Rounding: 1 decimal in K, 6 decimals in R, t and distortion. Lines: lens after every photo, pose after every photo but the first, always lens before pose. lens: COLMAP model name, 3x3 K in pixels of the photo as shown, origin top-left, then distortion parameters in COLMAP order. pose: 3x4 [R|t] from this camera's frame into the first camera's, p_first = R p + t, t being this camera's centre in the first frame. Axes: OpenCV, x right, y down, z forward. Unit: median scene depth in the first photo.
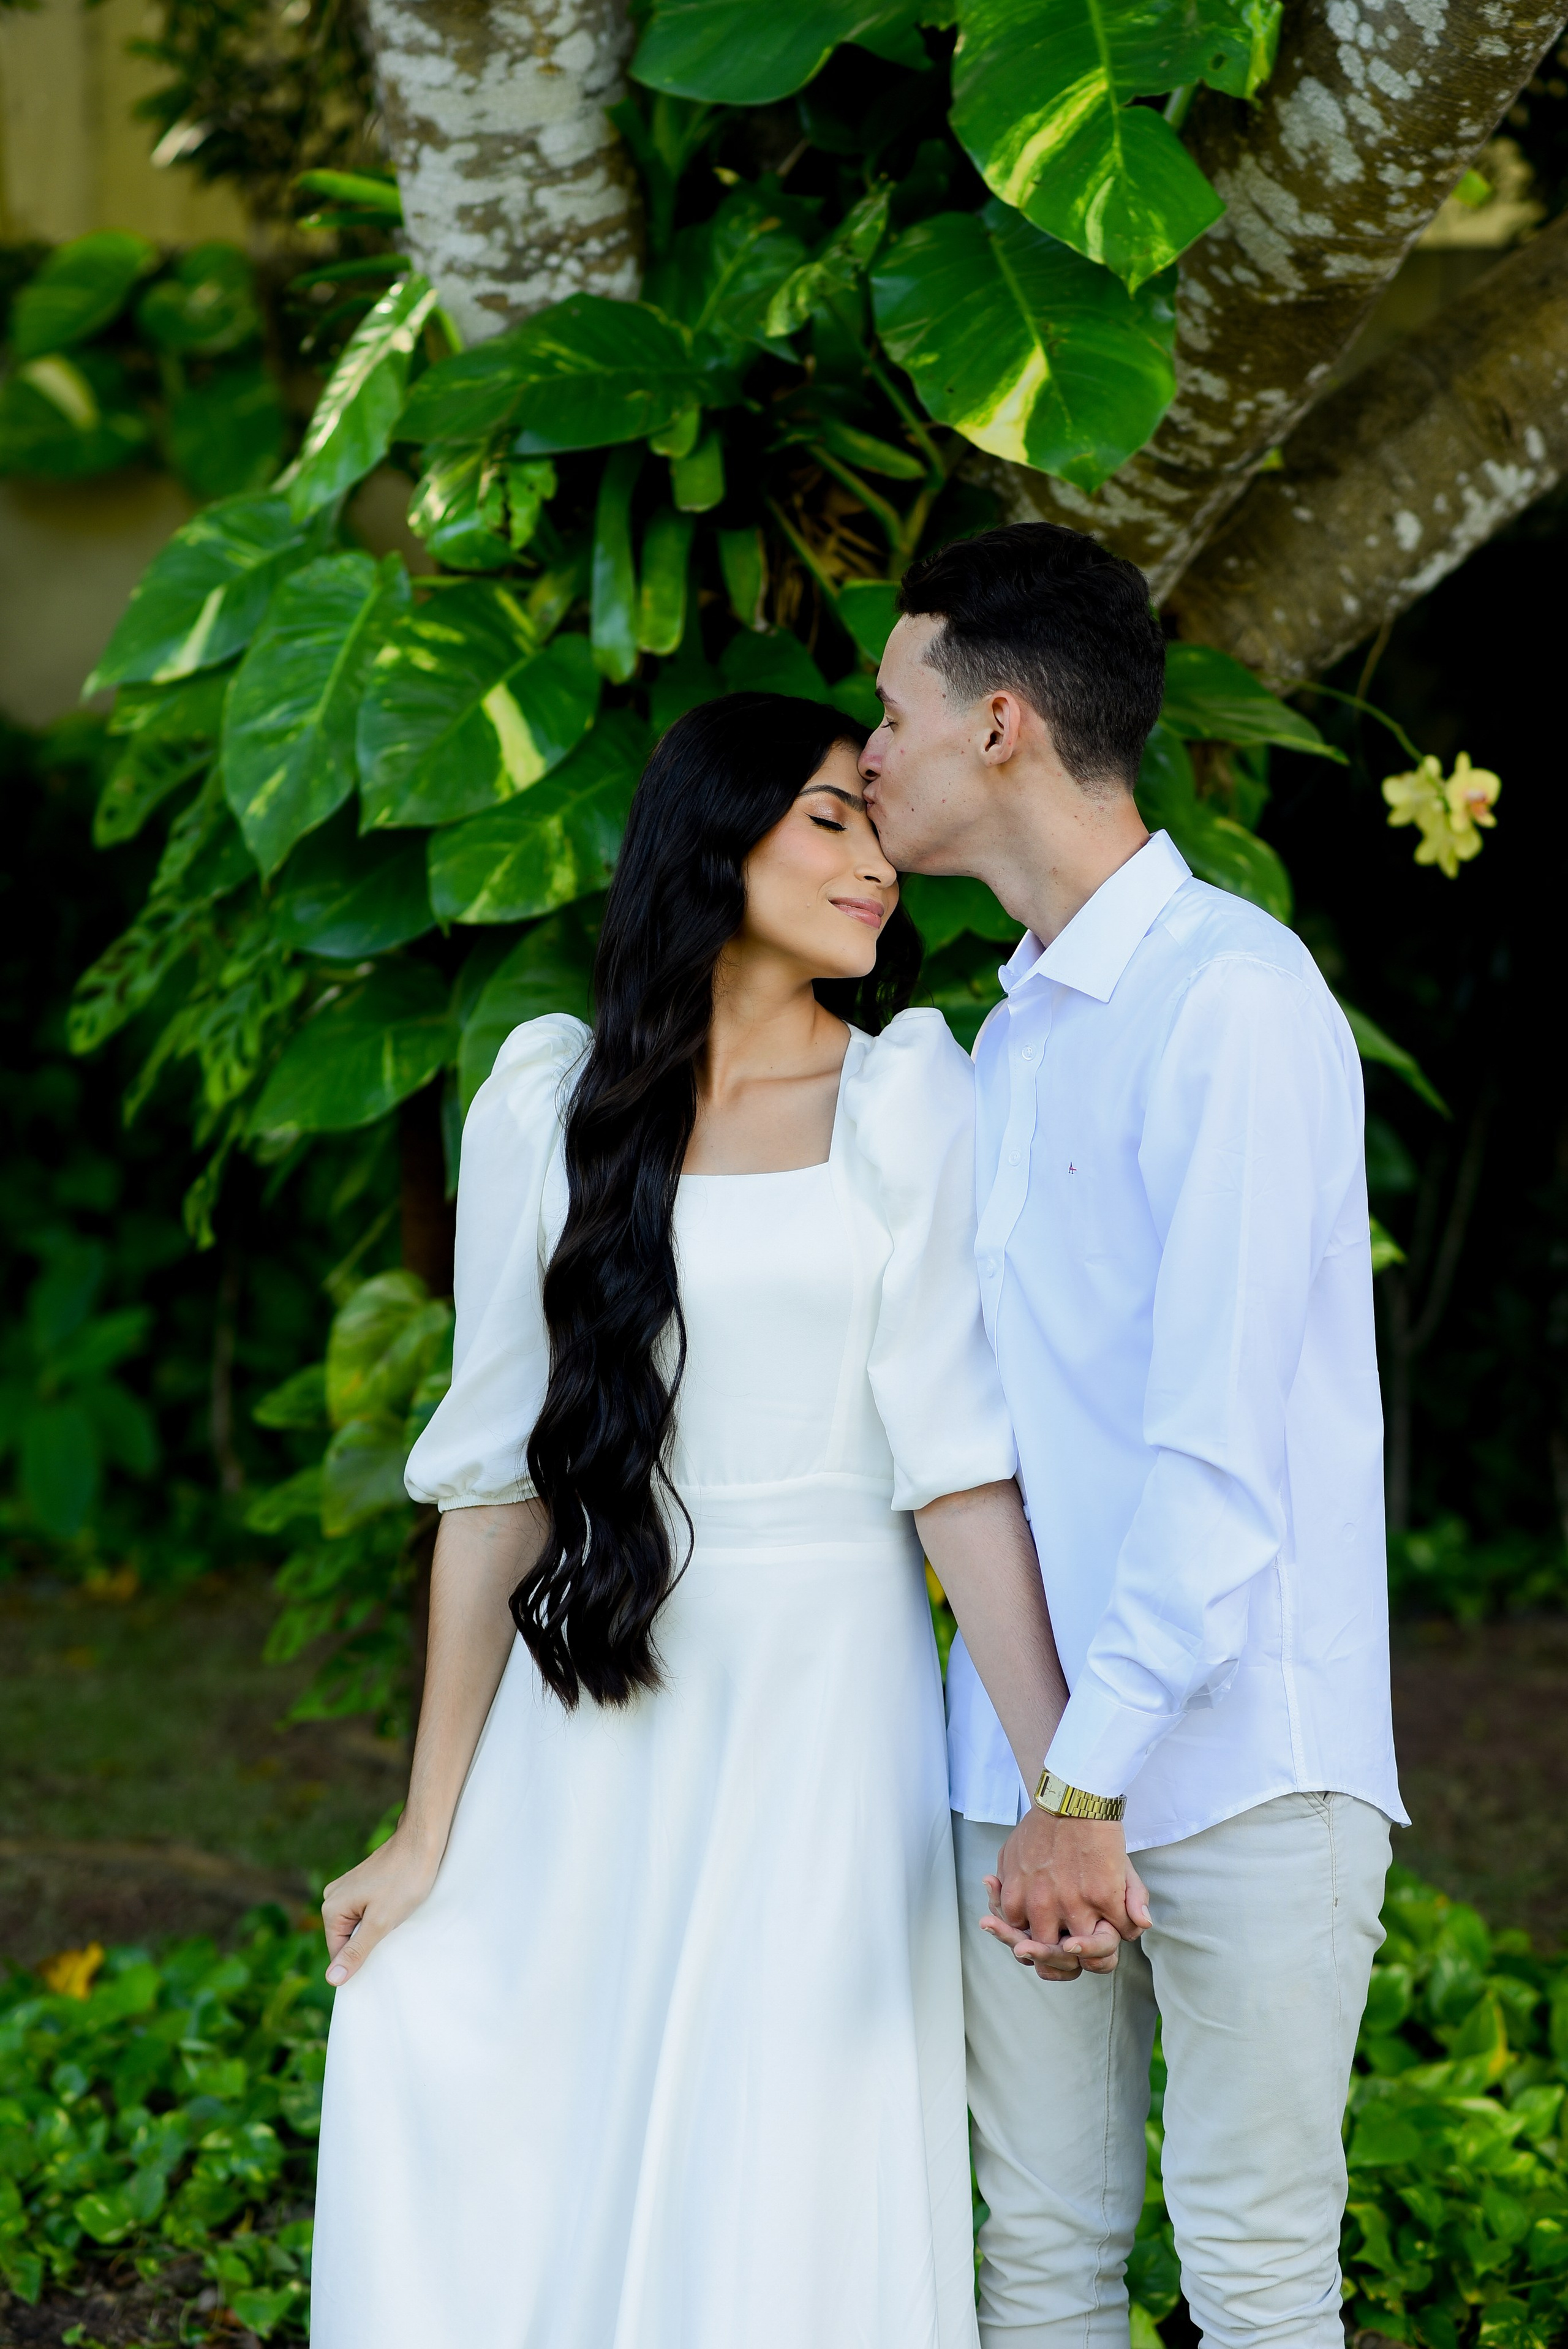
lens RADIAL K [[5620.8, 0, 784.0], [0, 5620.8, 1174.5], [0, 0, 1]] dist [0.009861, 0.239381]
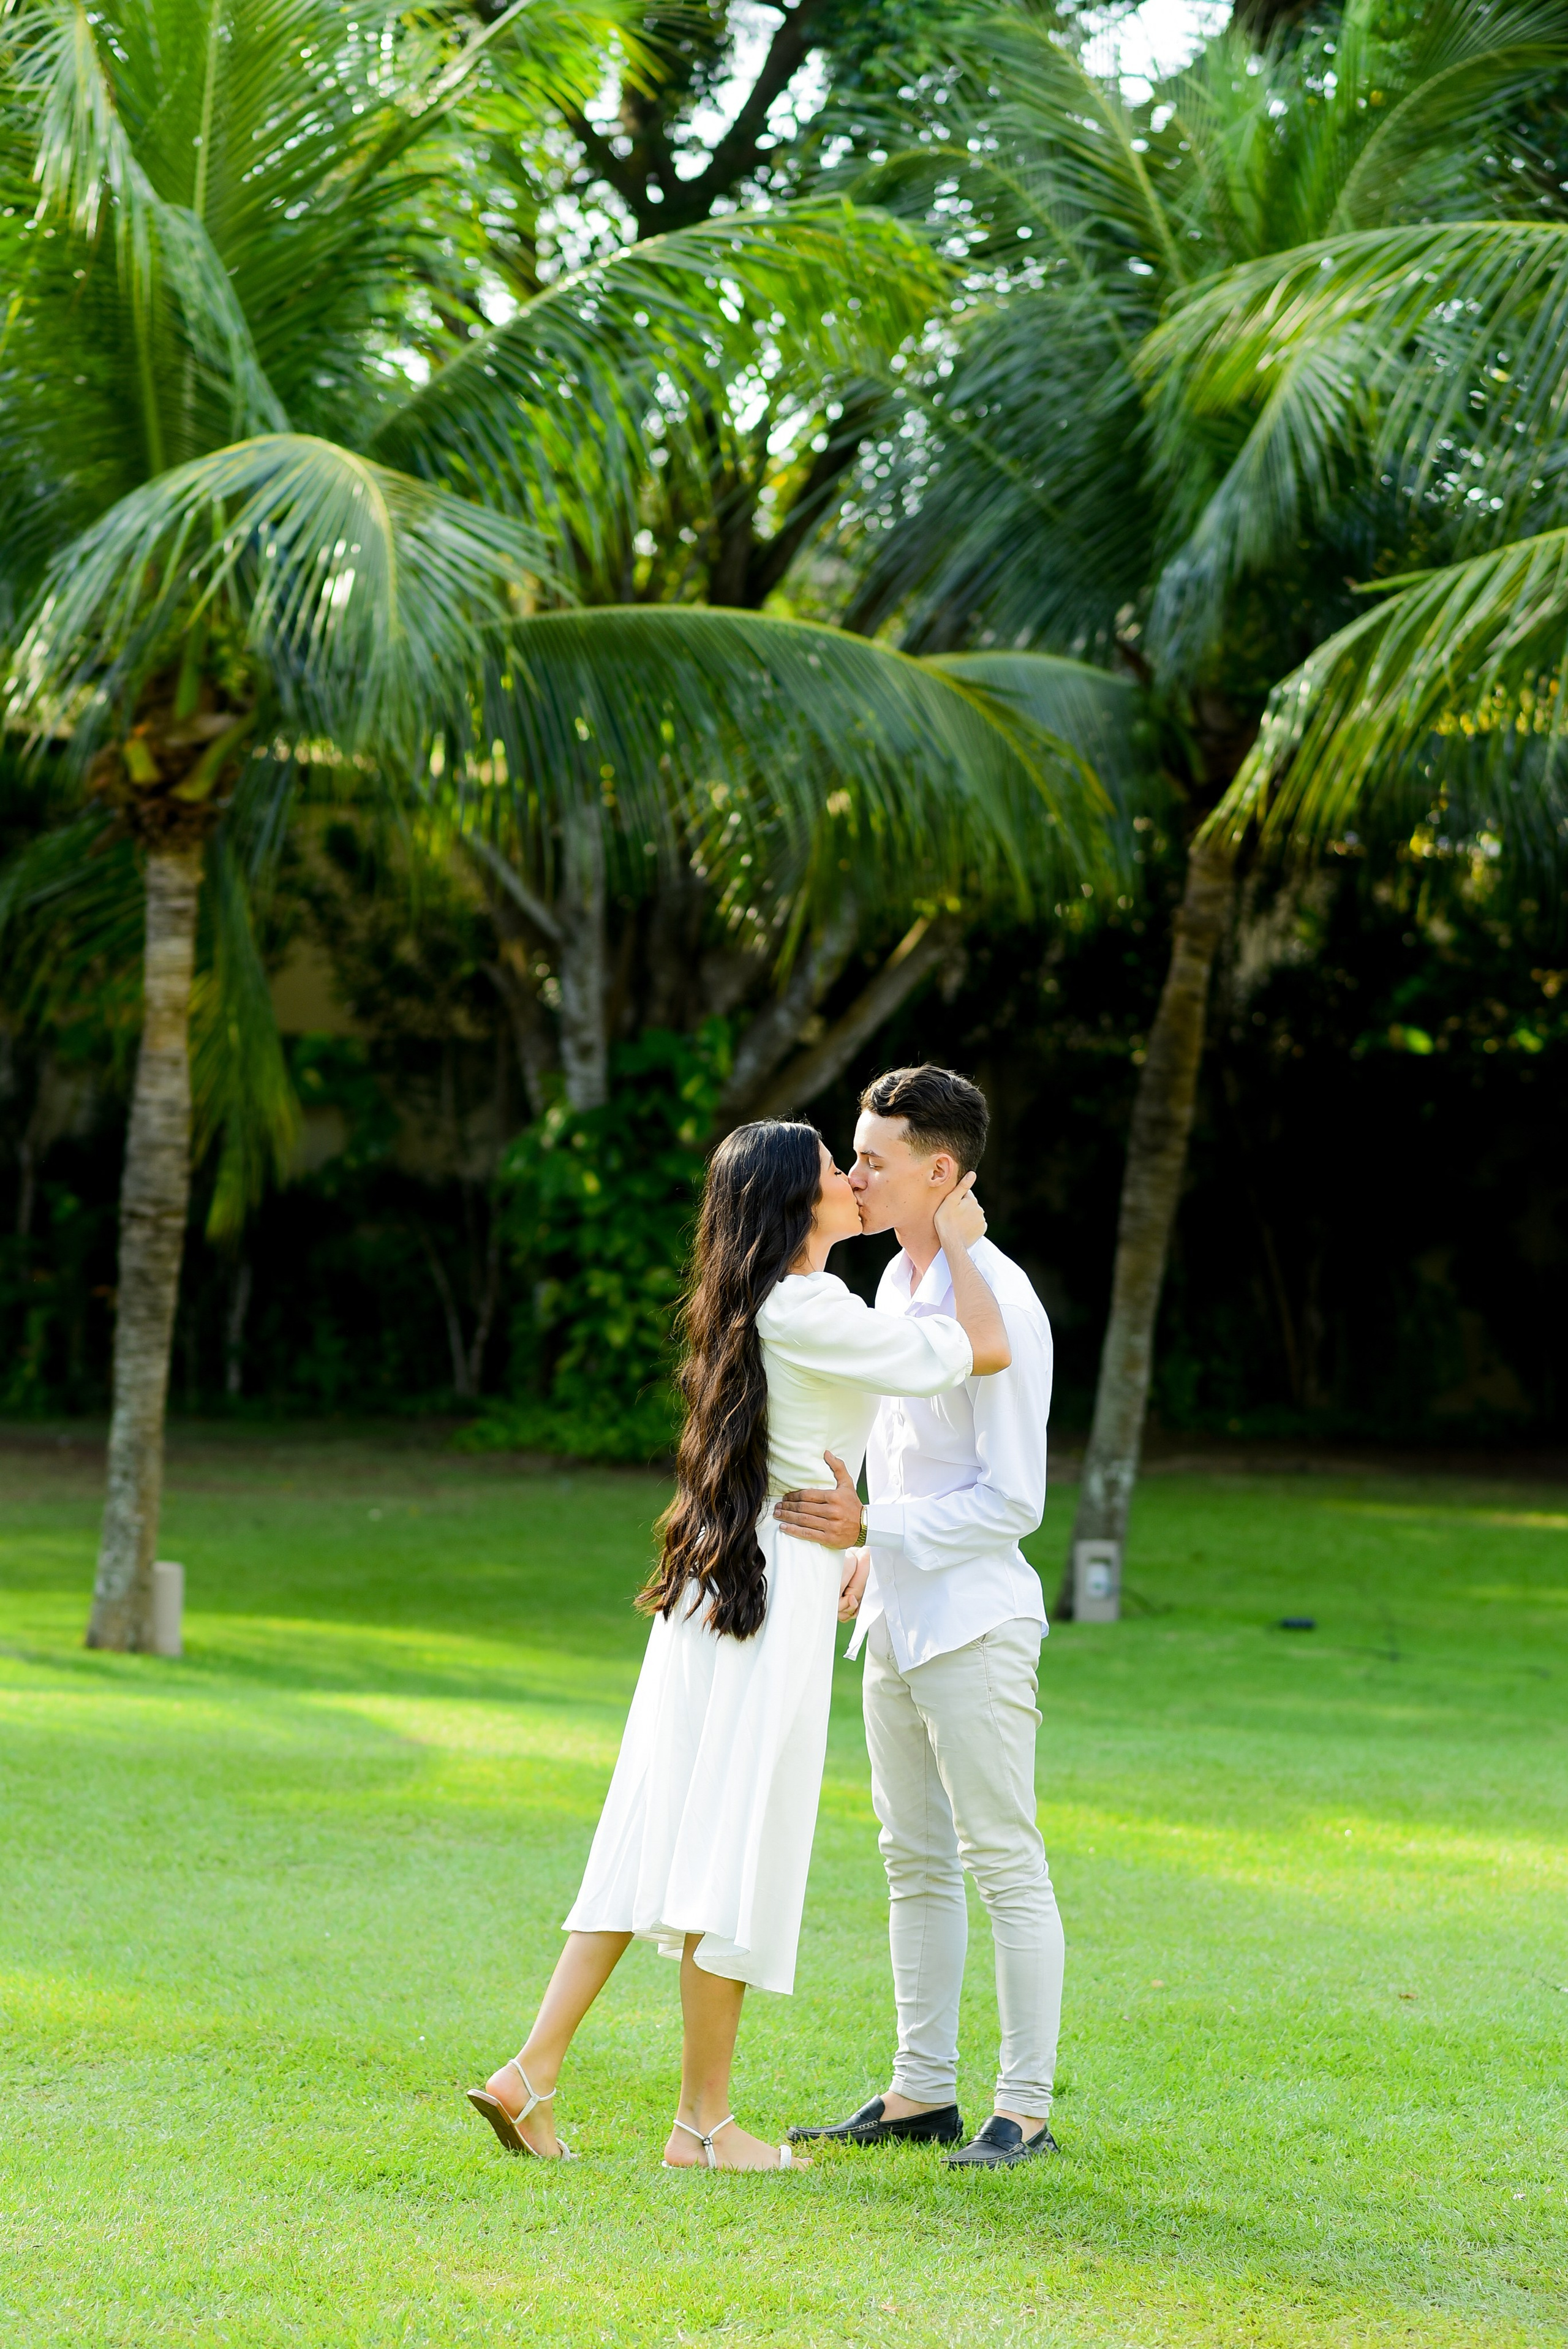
lens RADIAL K [[6611.6, 0, 784.0], [0, 6611.6, 1174.5], [0, 0, 1]] dist [-0.067908, 0.332076]
pose [[0.980867, 0.003475, 0.194649, -1.209085], [0.010765, 0.997343, -0.072050, 0.417556], [-0.194382, 0.072767, 0.978223, -5.834289]]
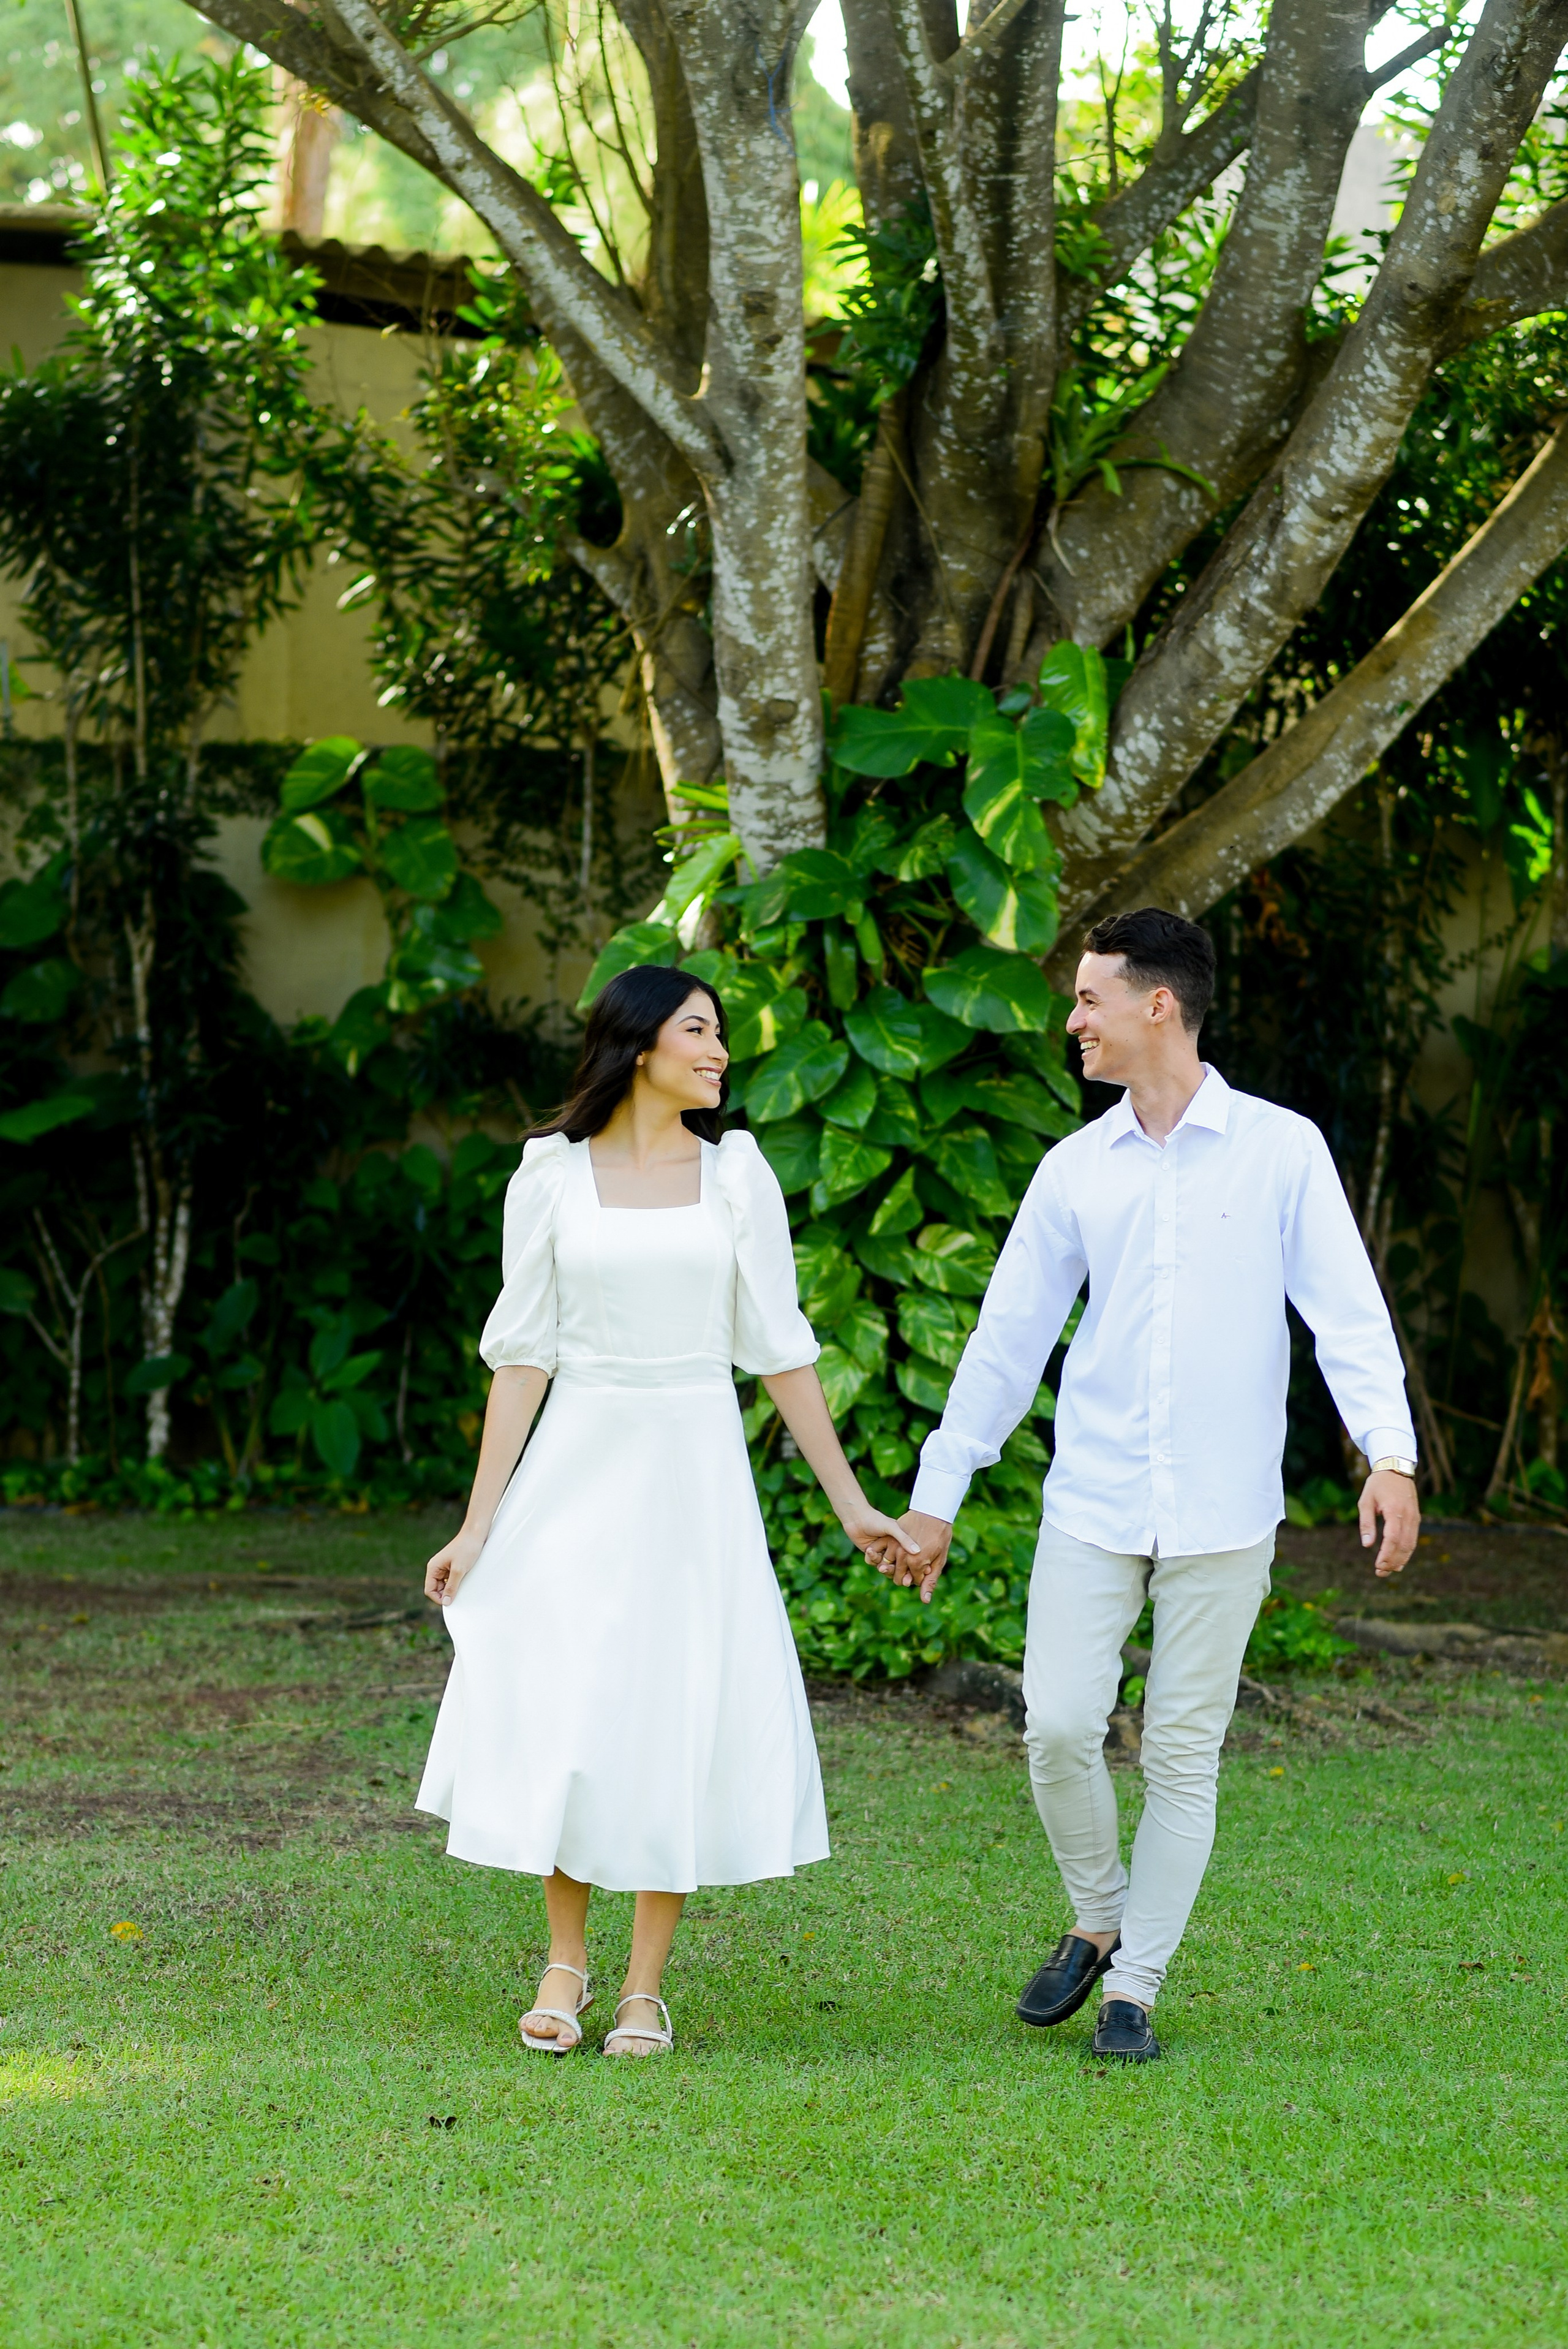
lens RADIAL K [[5620.1, 0, 784.0], [0, 5620.1, 1174.5], [0, 0, 1]] dist [0.009861, 0.239381]
pose [[0.996289, 0.006954, 0.085788, -0.267954], [-0.002082, 0.998386, -0.056749, 0.133914], [-0.086045, 0.056360, 0.994696, -1.515672]]
